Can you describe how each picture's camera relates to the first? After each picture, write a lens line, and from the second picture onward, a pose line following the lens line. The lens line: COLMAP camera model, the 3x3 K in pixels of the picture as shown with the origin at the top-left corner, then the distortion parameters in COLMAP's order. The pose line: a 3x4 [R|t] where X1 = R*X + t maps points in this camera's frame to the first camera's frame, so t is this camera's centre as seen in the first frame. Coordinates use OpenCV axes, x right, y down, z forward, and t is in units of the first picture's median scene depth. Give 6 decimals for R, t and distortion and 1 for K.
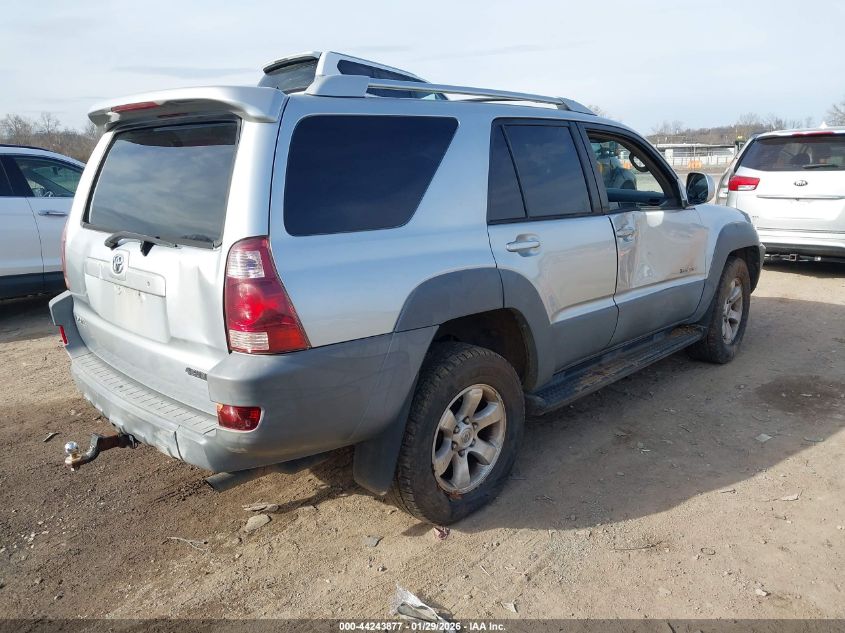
lens RADIAL K [[675.9, 0, 422.5], [0, 675.9, 316.5], [0, 0, 1]] dist [-0.000097, 0.001558]
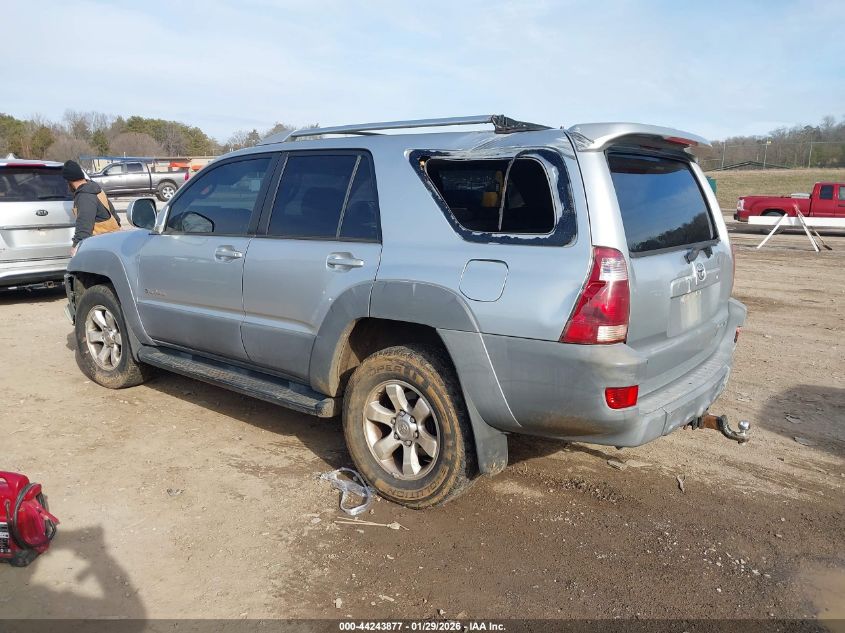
lens RADIAL K [[694.3, 0, 422.5], [0, 694.3, 316.5], [0, 0, 1]] dist [-0.000177, -0.001564]
pose [[-0.132417, -0.157255, 0.978640, -1.050446], [0.212494, 0.959875, 0.182992, -0.213864], [-0.968149, 0.232186, -0.093688, 1.060653]]
